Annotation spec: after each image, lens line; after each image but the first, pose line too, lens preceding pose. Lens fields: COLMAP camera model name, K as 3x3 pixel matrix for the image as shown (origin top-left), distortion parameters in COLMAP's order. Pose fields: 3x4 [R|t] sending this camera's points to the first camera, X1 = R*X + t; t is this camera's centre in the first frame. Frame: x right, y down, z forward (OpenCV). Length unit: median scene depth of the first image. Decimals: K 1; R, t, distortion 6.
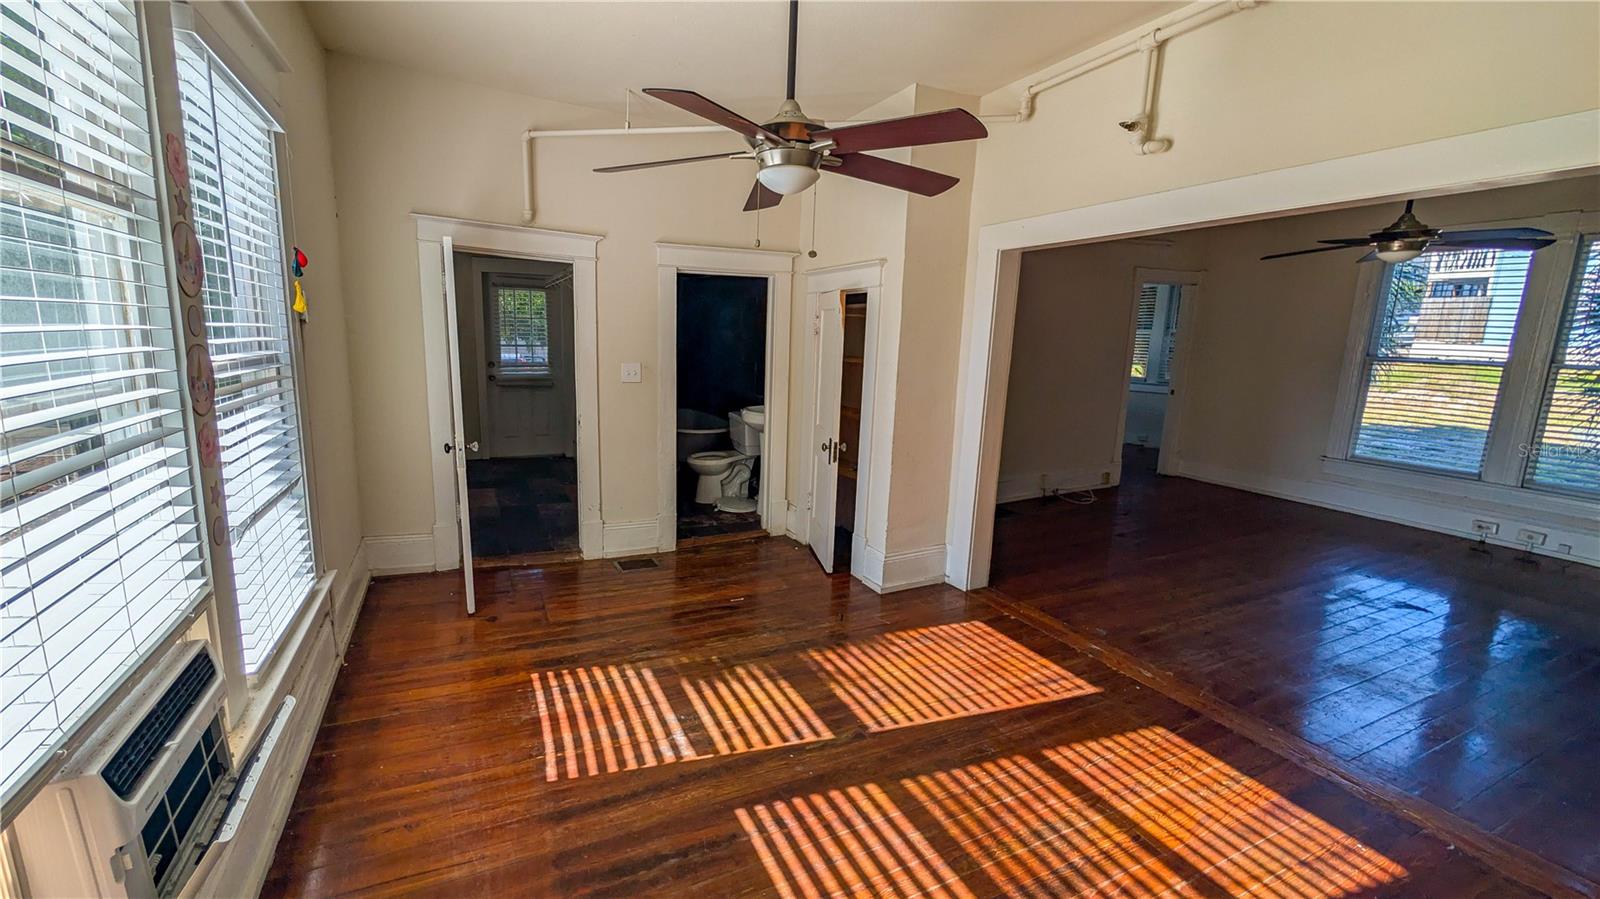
lens RADIAL K [[616.3, 0, 753.0], [0, 616.3, 437.8], [0, 0, 1]] dist [0.001599, 0.000645]
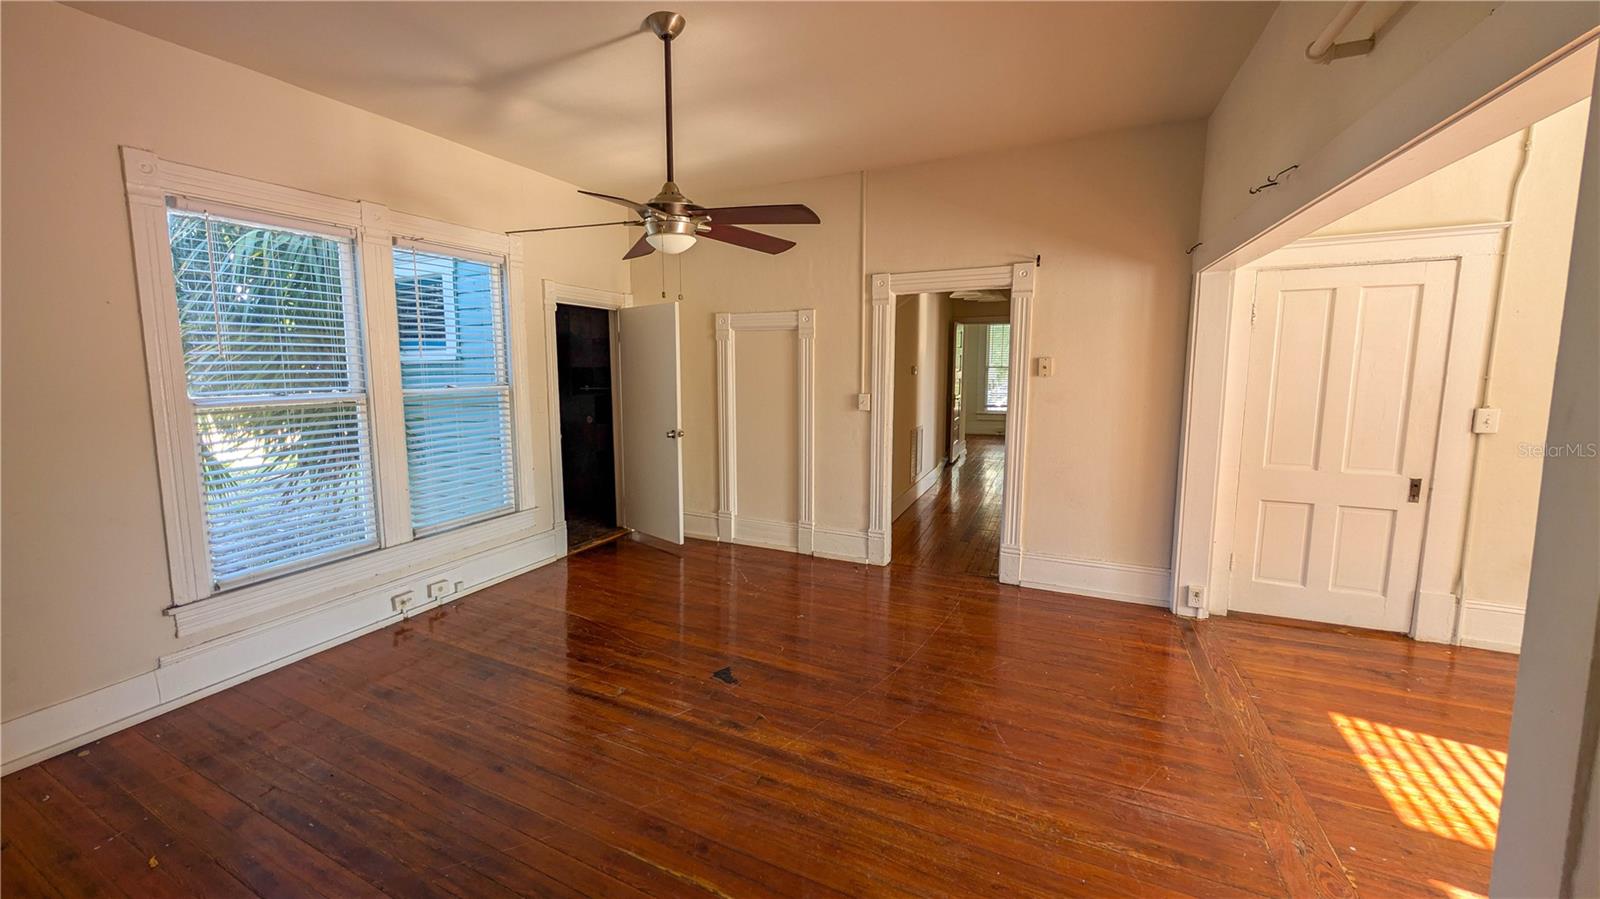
lens RADIAL K [[616.3, 0, 761.7], [0, 616.3, 440.8], [0, 0, 1]] dist [0.001599, 0.000645]
pose [[-0.619347, -0.107744, 0.777690, 0.478360], [0.139588, 0.959646, 0.244119, -0.269364], [-0.772609, 0.259751, -0.579314, 1.585611]]
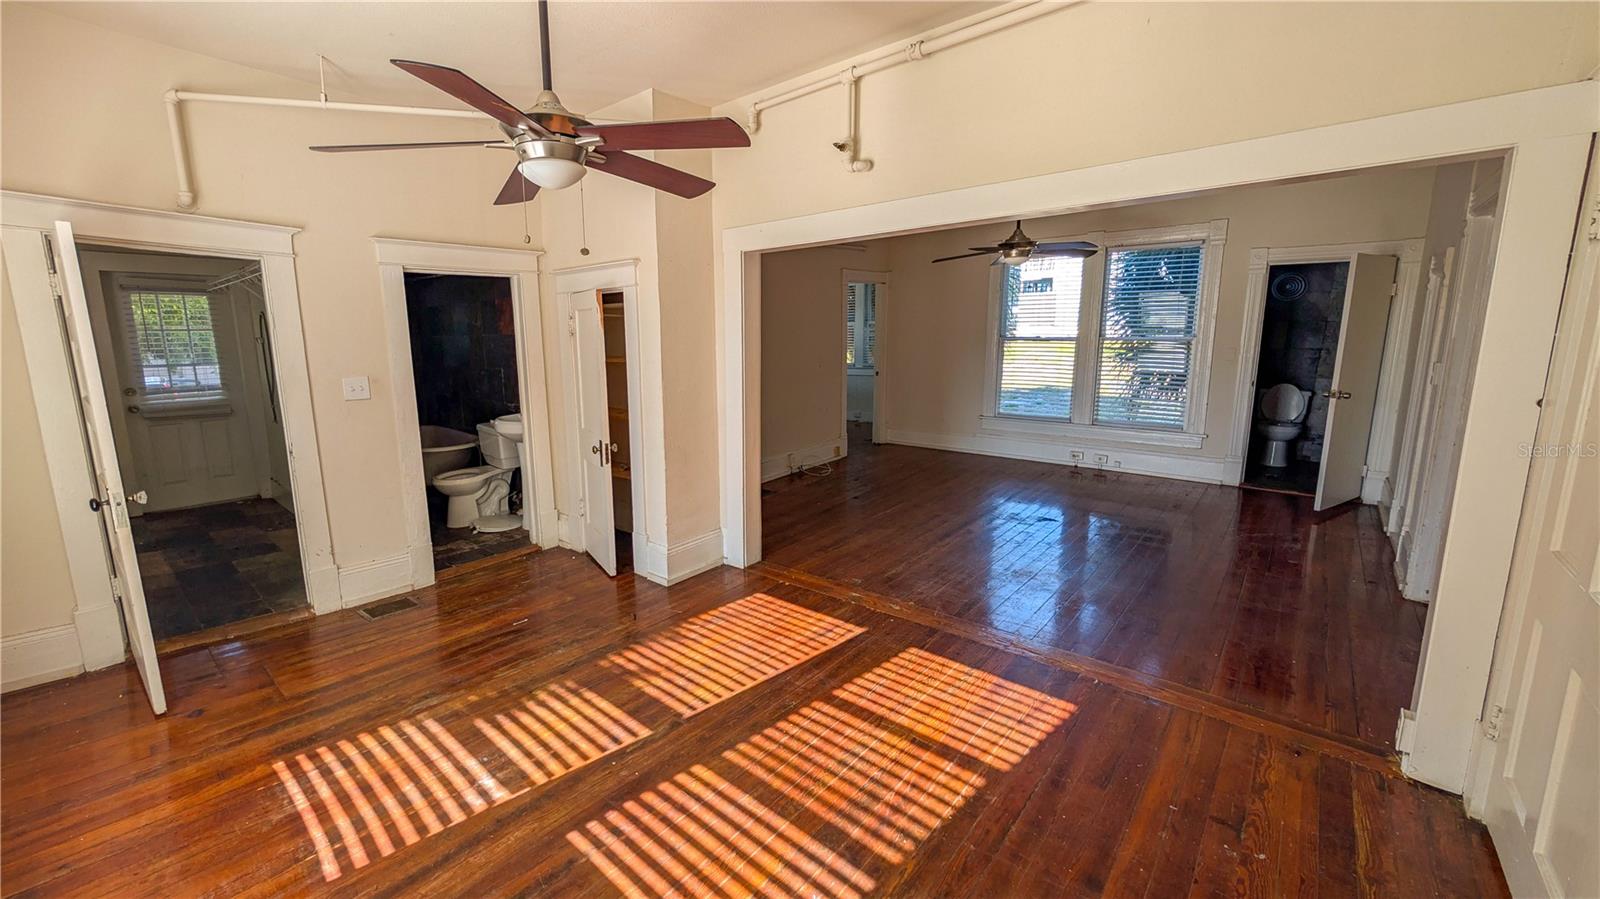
lens RADIAL K [[616.3, 0, 745.6], [0, 616.3, 438.5], [0, 0, 1]] dist [0.001599, 0.000645]
pose [[0.917745, -0.101894, 0.383876, -0.049795], [0.102171, 0.994571, 0.019730, 0.002916], [-0.383802, 0.021114, 0.923174, 0.001786]]
